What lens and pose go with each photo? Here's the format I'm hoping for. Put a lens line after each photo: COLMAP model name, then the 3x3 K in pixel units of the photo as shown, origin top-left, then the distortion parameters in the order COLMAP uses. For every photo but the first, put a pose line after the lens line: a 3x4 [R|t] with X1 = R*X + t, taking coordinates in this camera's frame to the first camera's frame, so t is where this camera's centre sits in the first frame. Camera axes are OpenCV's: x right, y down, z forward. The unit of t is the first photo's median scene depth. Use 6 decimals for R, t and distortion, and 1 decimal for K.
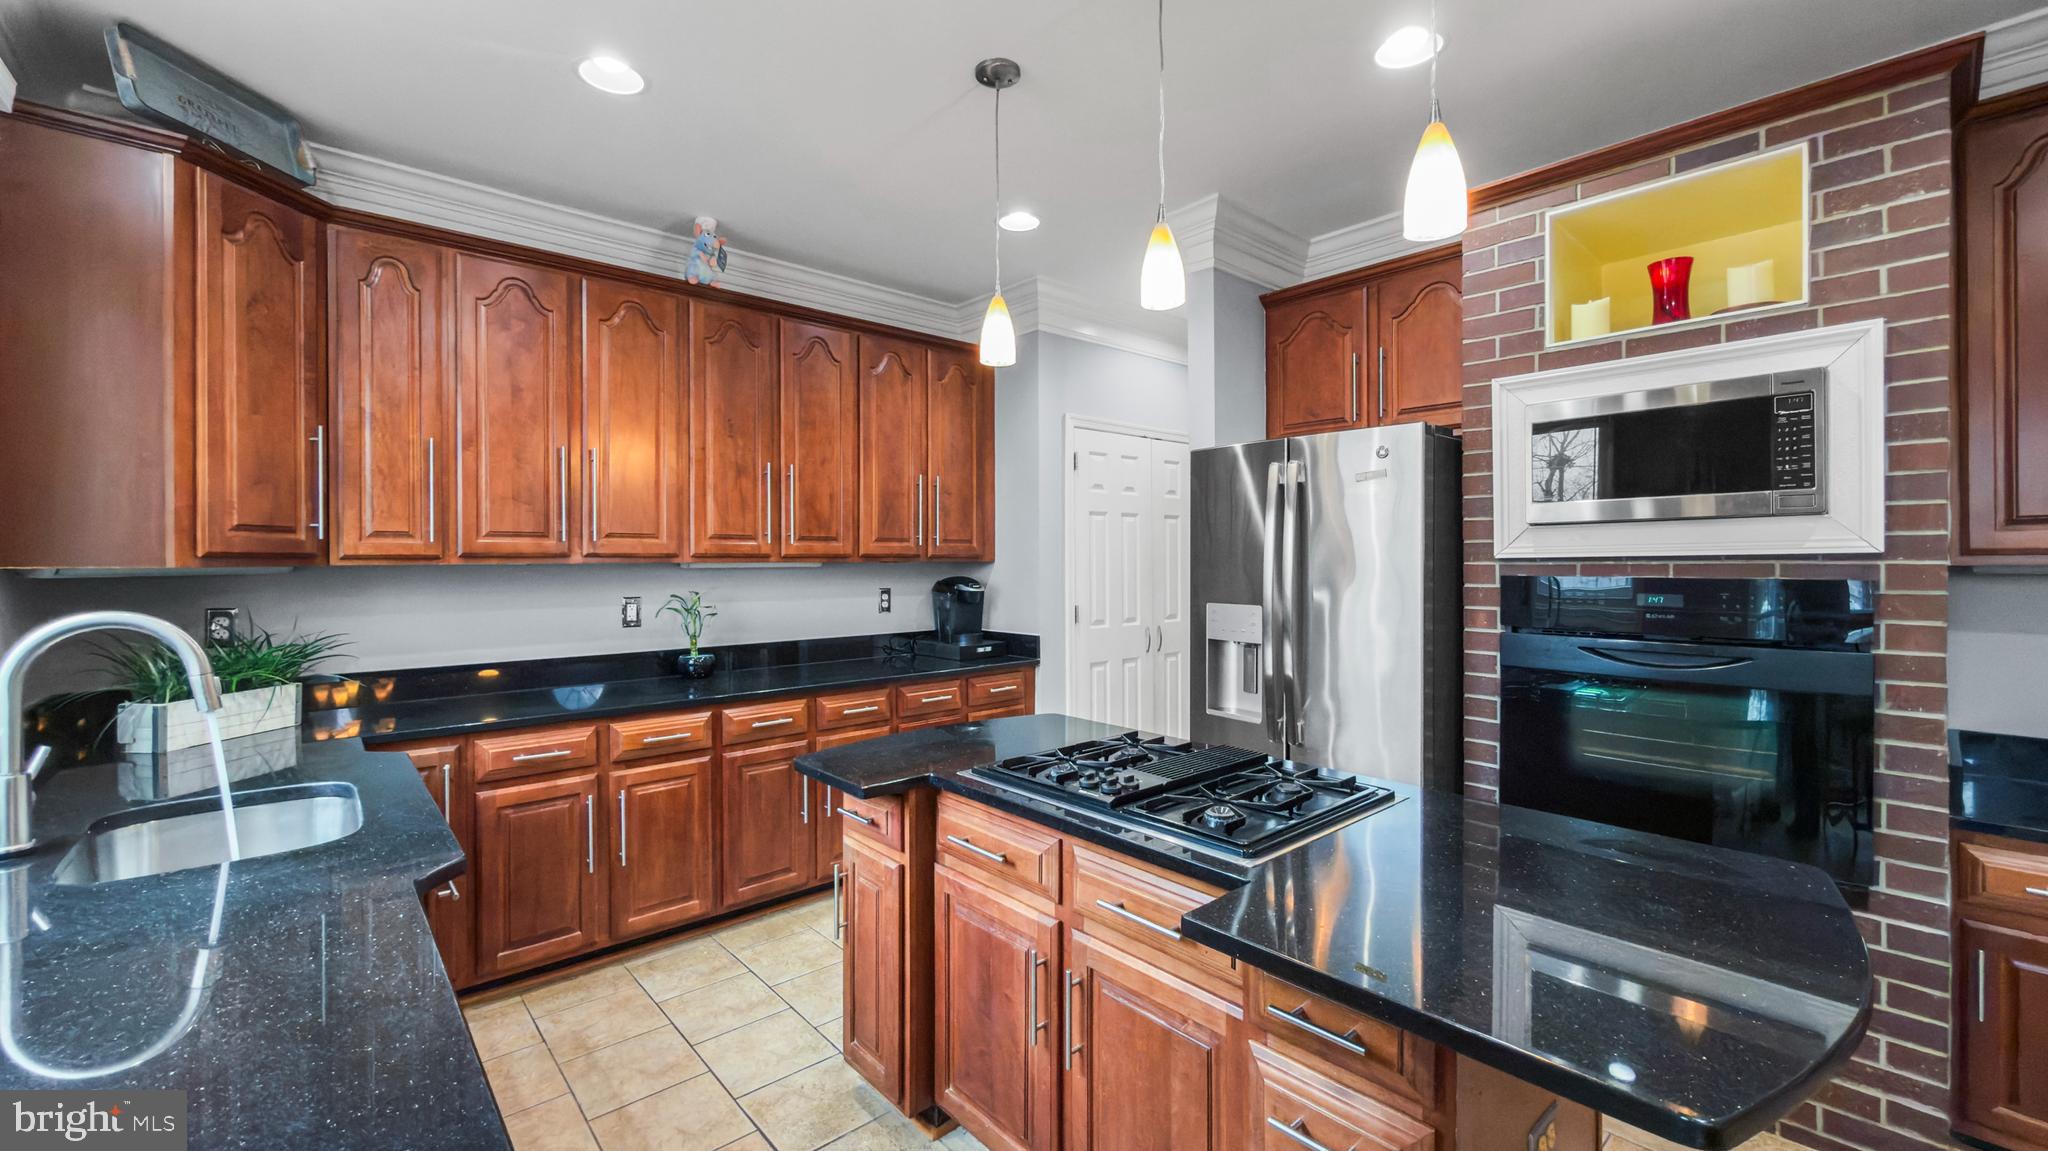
lens RADIAL K [[823.6, 0, 1022.9], [0, 823.6, 558.4], [0, 0, 1]] dist [0.000971, -0.000376]
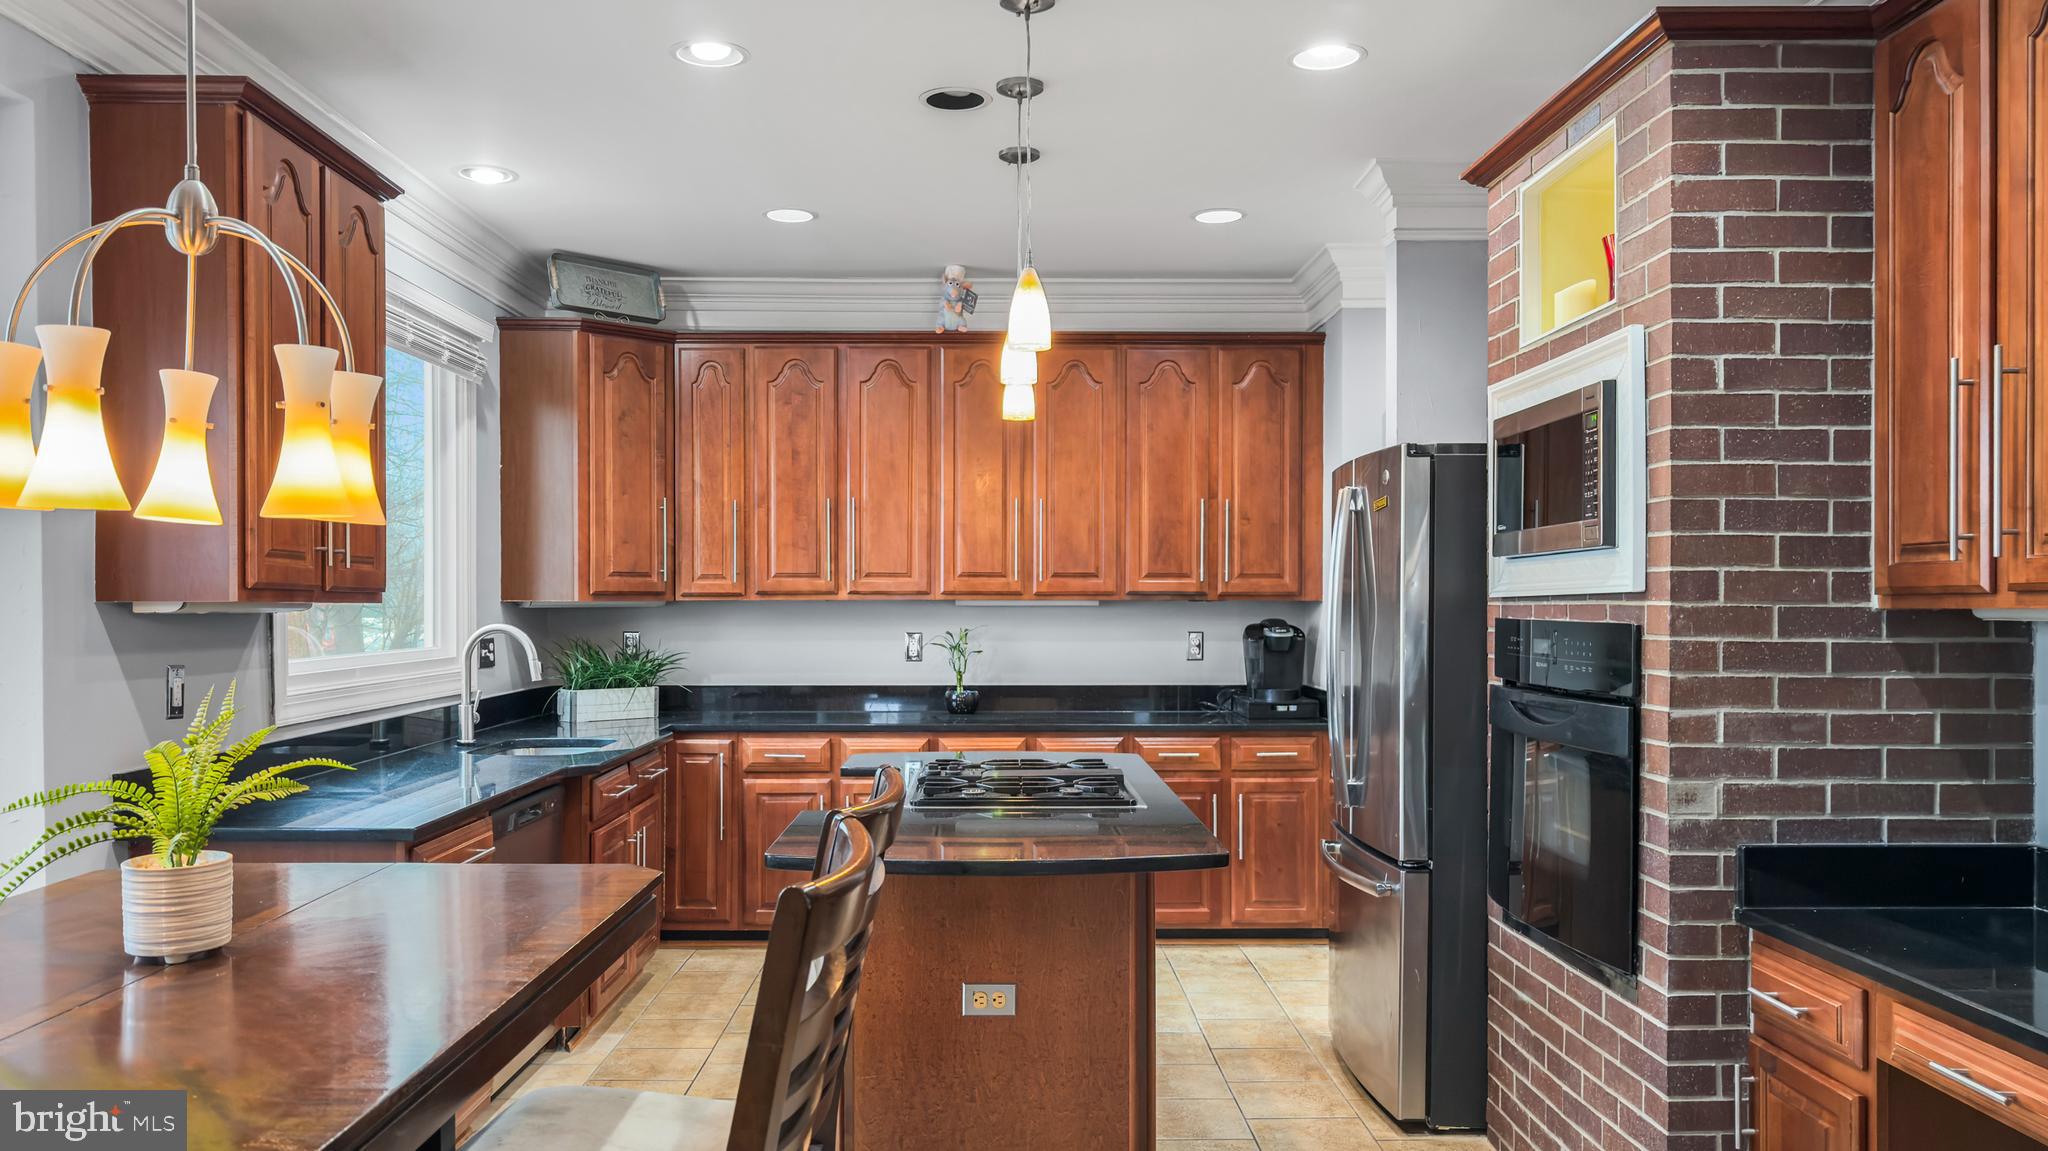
lens RADIAL K [[1461.6, 0, 1002.9], [0, 1461.6, 615.7], [0, 0, 1]] dist [0.006414, 0.000251]
pose [[0.754219, 0.010798, -0.656535, 0.944017], [-0.002870, 0.999909, 0.013149, 0.000526], [0.656617, -0.008033, 0.754181, -0.372184]]
